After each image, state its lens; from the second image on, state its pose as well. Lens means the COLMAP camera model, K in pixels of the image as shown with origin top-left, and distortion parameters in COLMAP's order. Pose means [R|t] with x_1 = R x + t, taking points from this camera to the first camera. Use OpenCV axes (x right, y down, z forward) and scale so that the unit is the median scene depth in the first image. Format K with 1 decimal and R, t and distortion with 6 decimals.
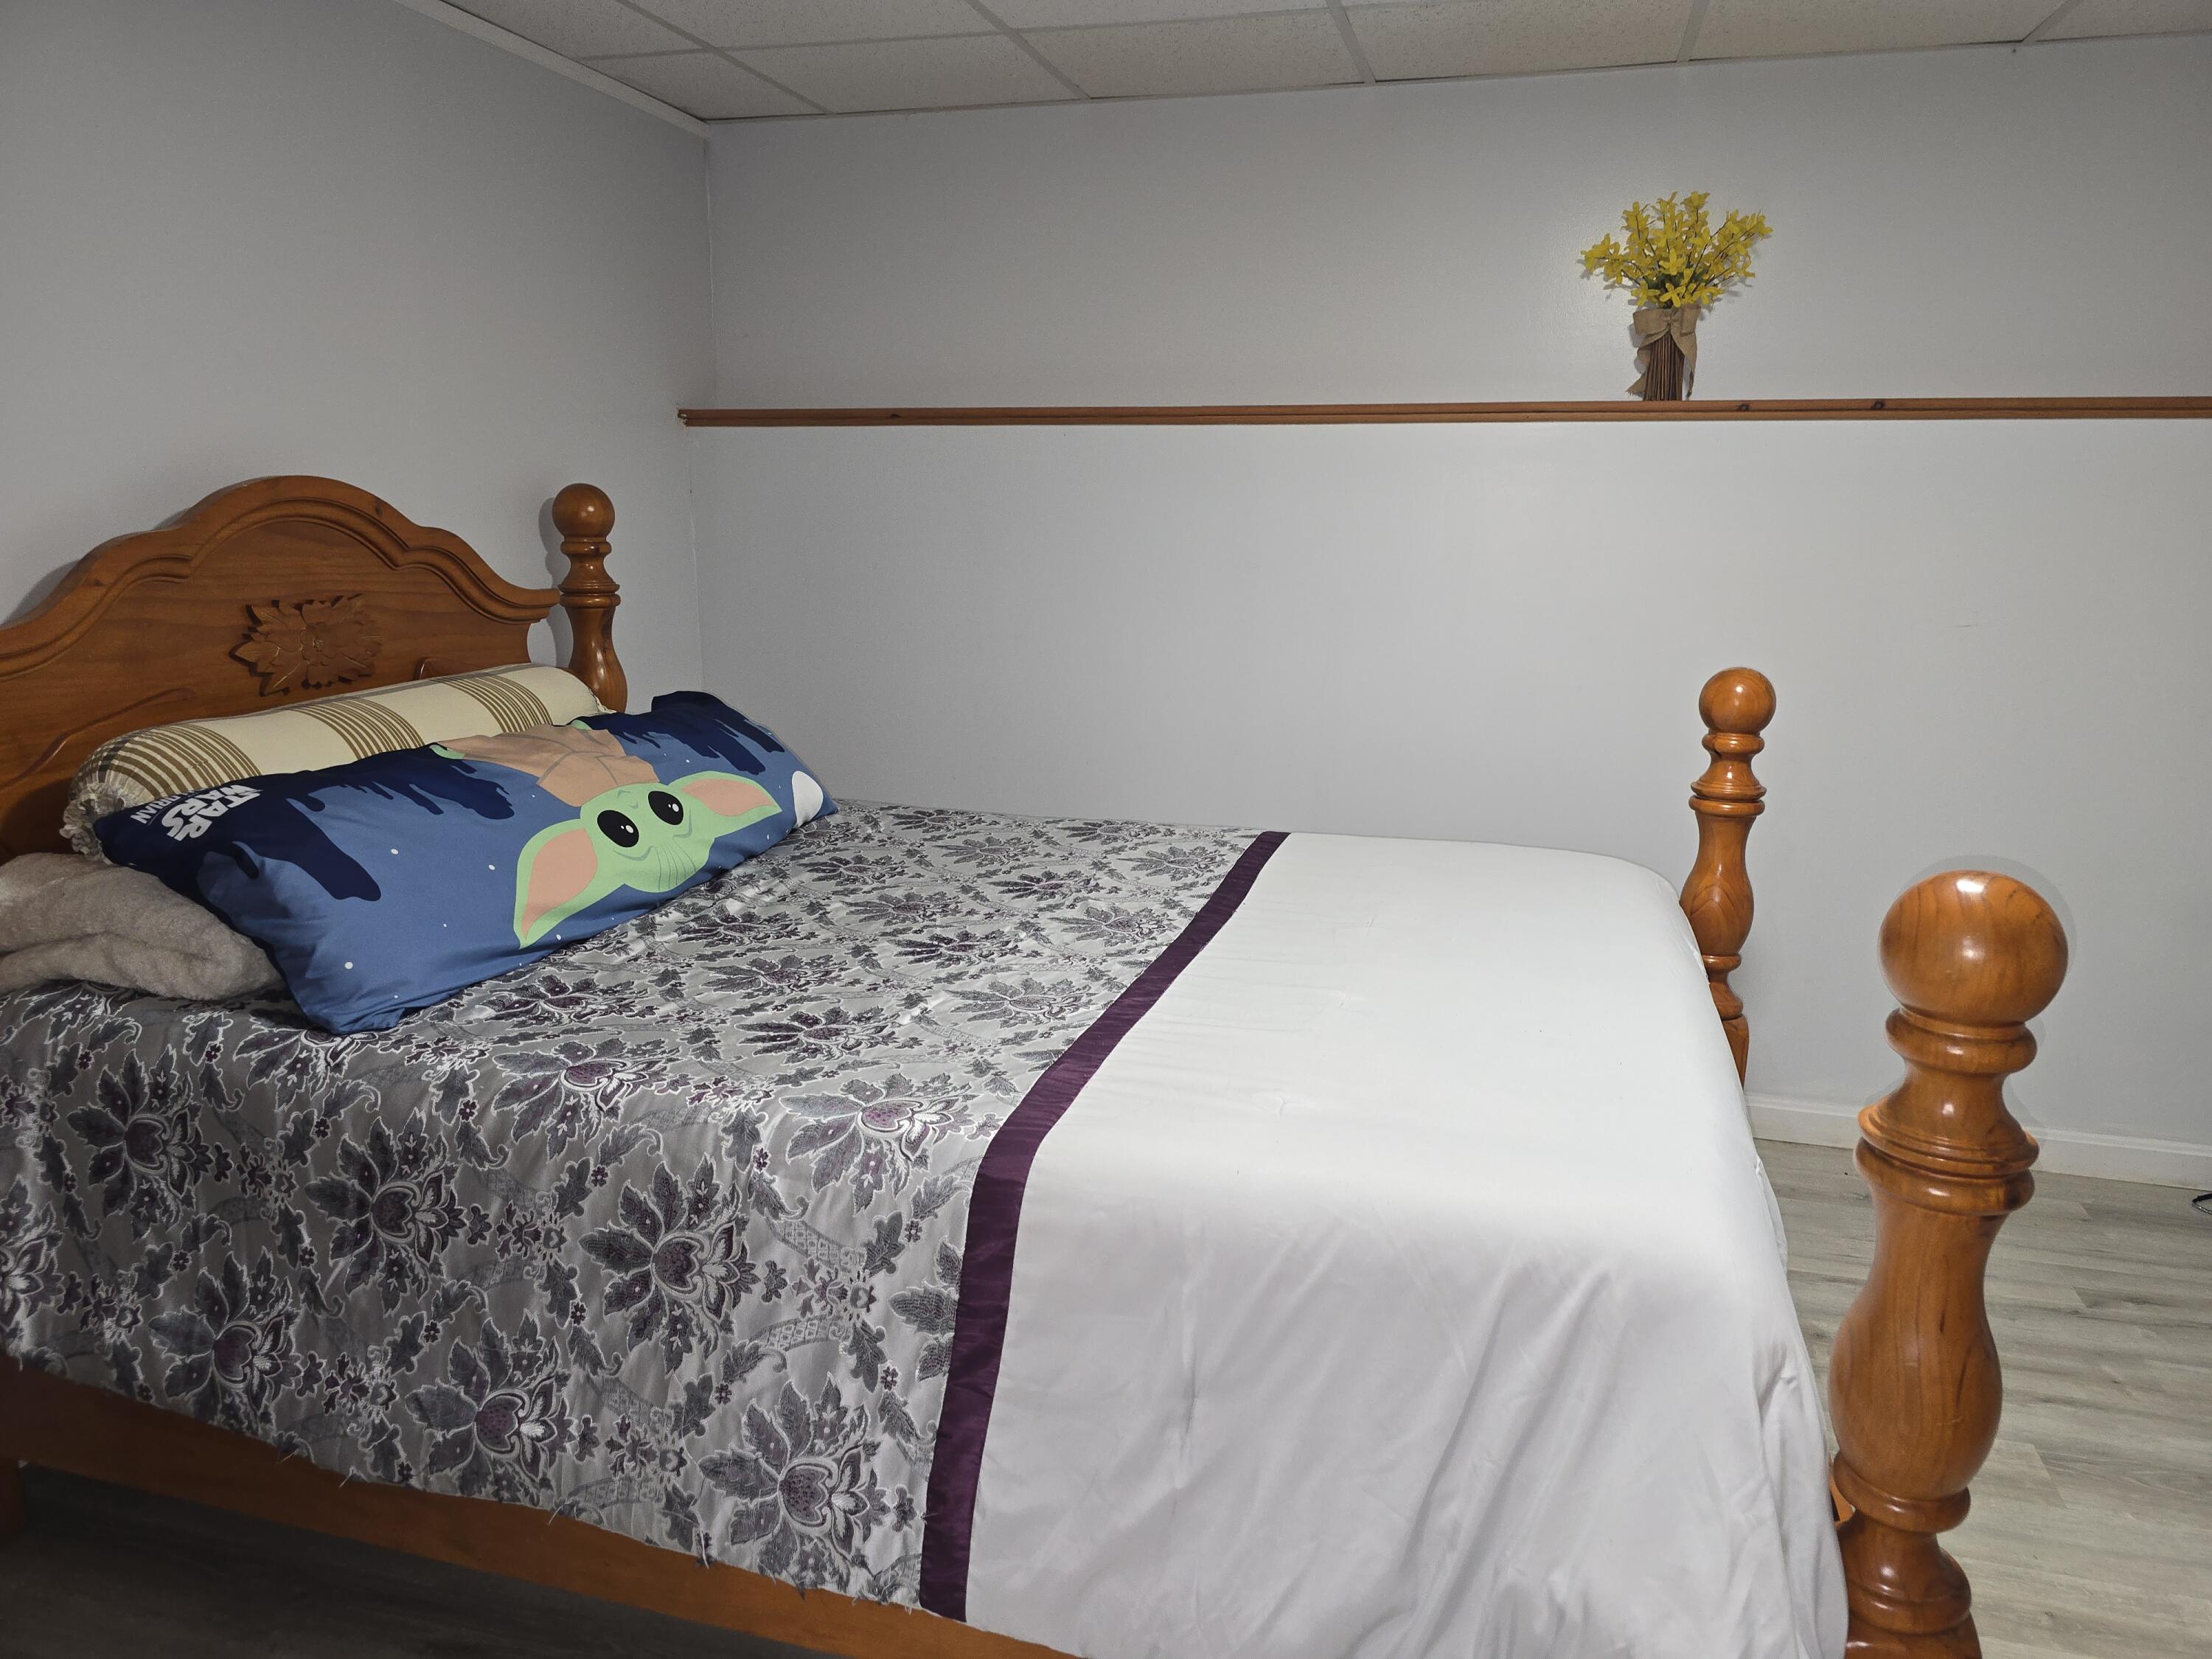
lens RADIAL K [[1493.4, 0, 1106.1], [0, 1493.4, 828.8], [0, 0, 1]] dist [0.051432, -0.053707]
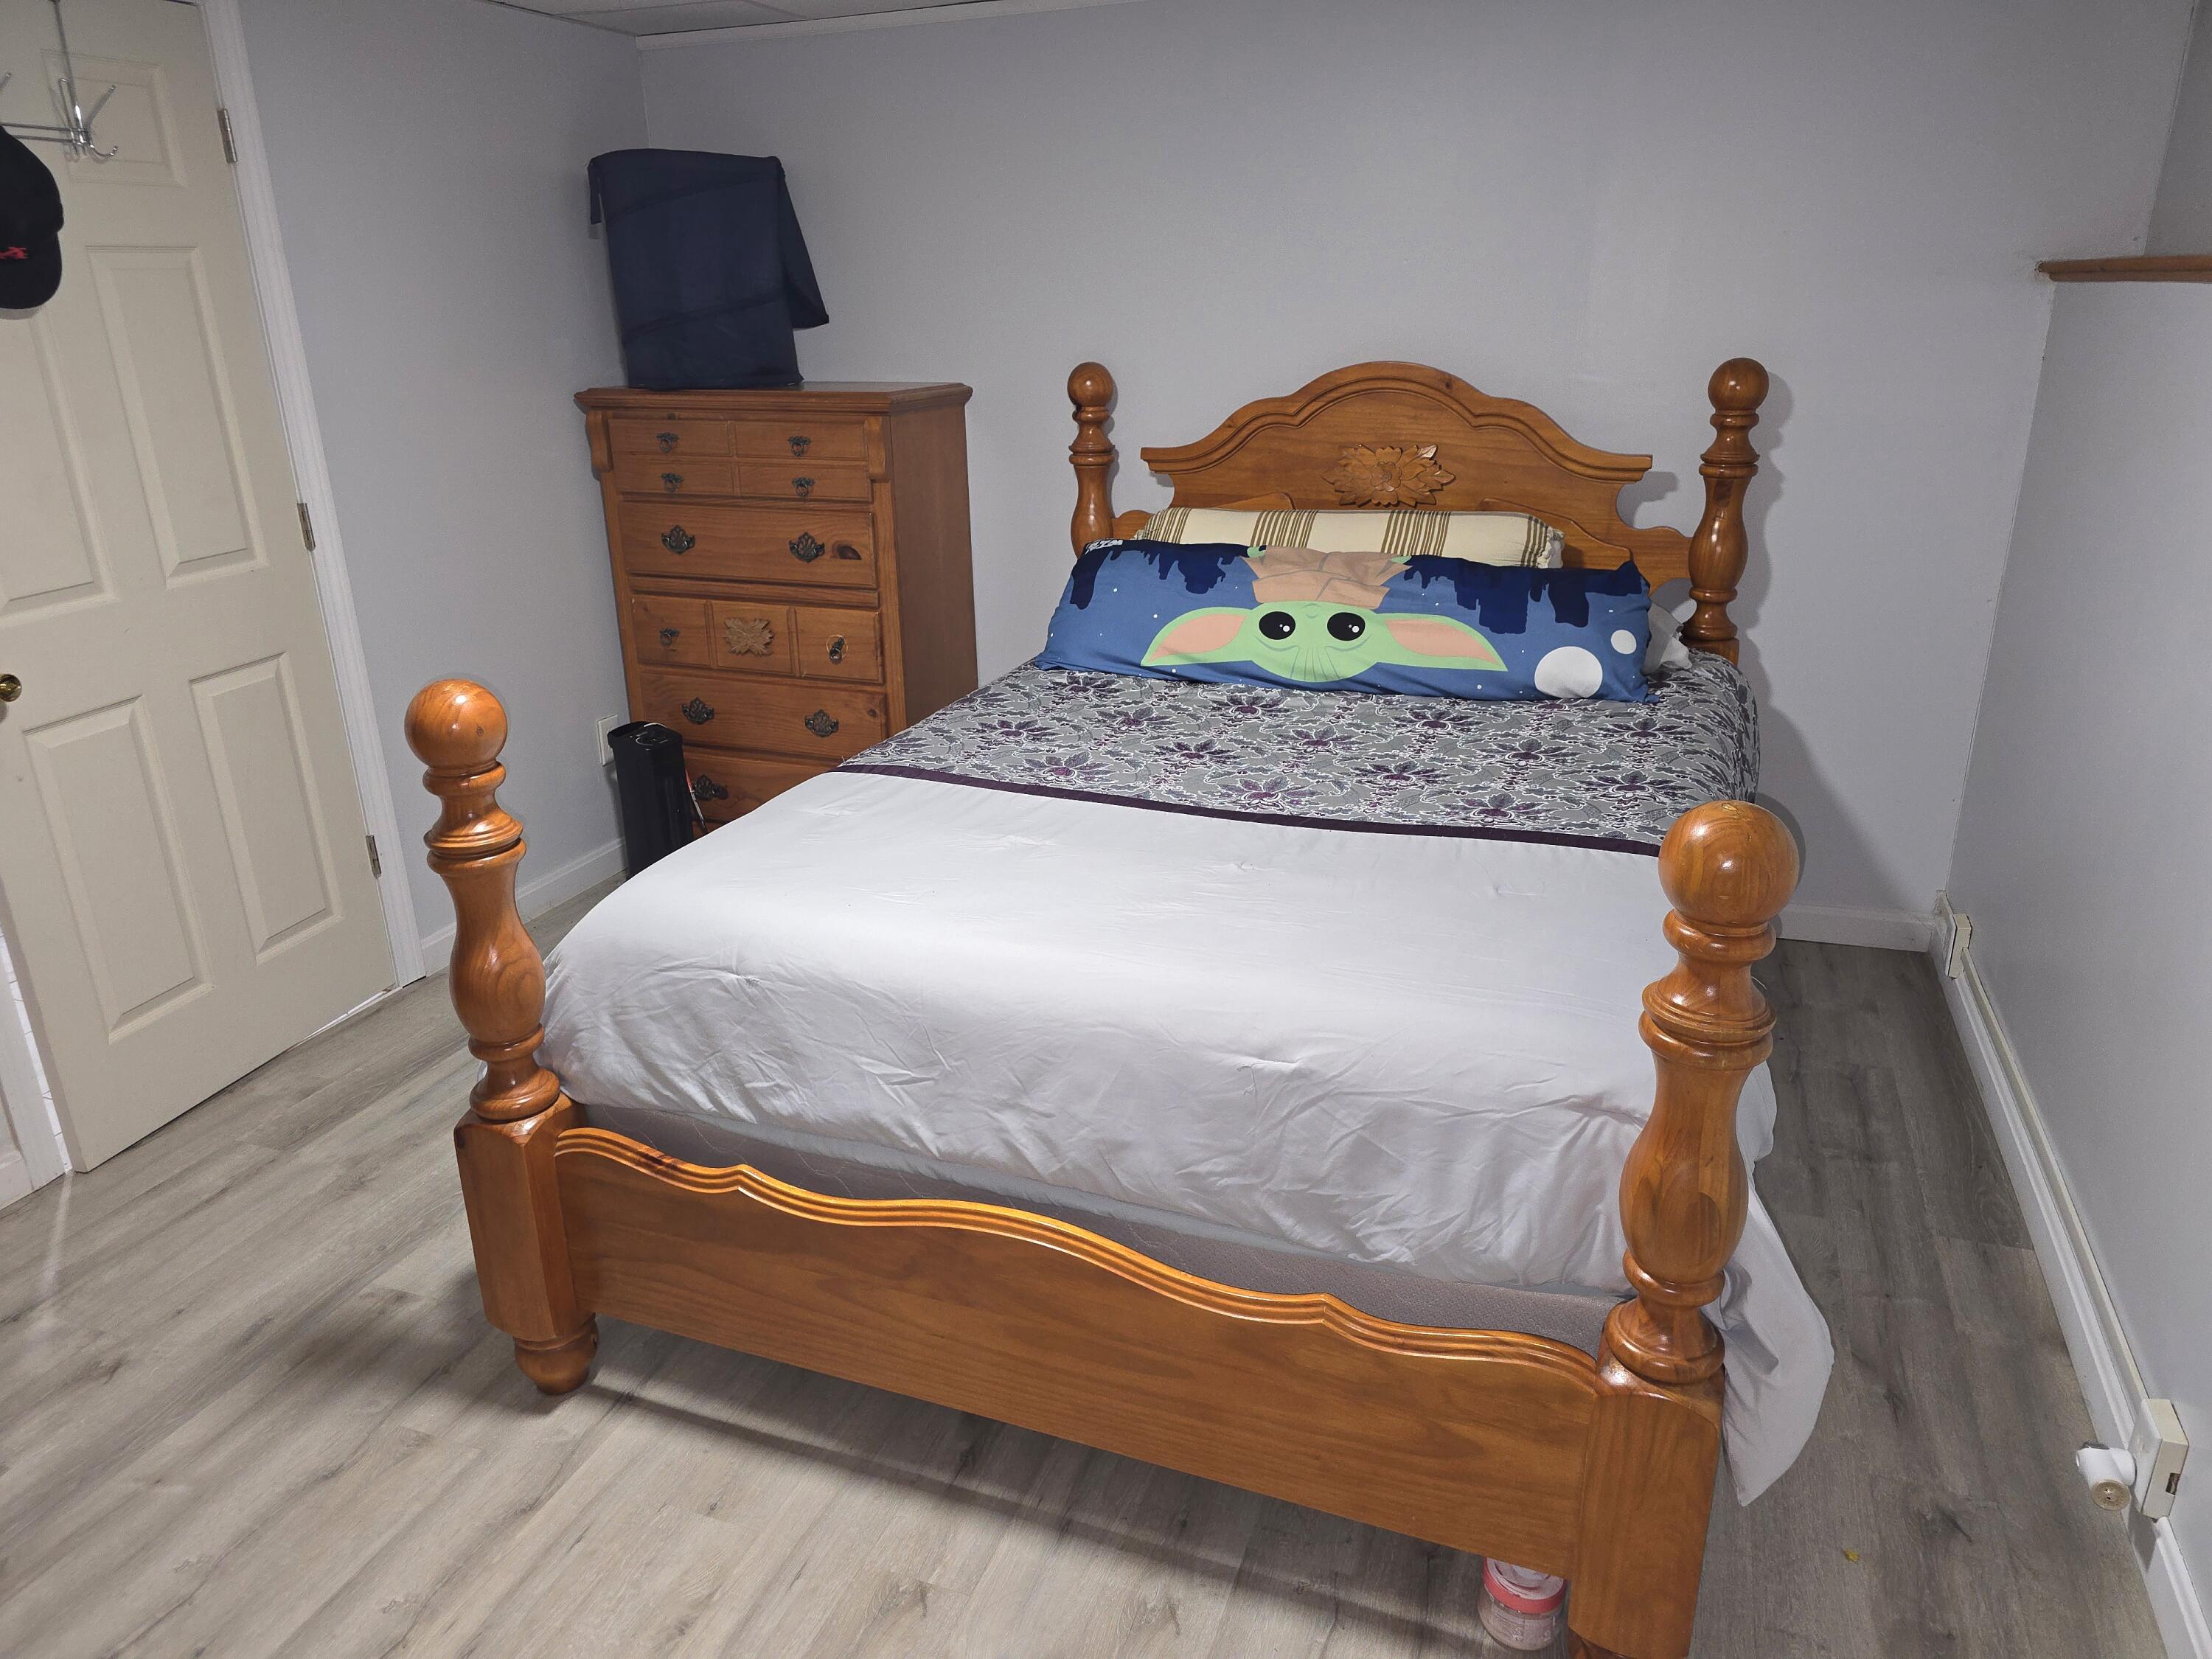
lens RADIAL K [[1493.4, 0, 1105.1], [0, 1493.4, 829.7], [0, 0, 1]] dist [0.051432, -0.053707]
pose [[-0.074885, 0.335999, -0.938881, 1.057305], [-0.193276, 0.918780, 0.344221, -0.270536], [0.978282, 0.207240, -0.003862, 0.842290]]
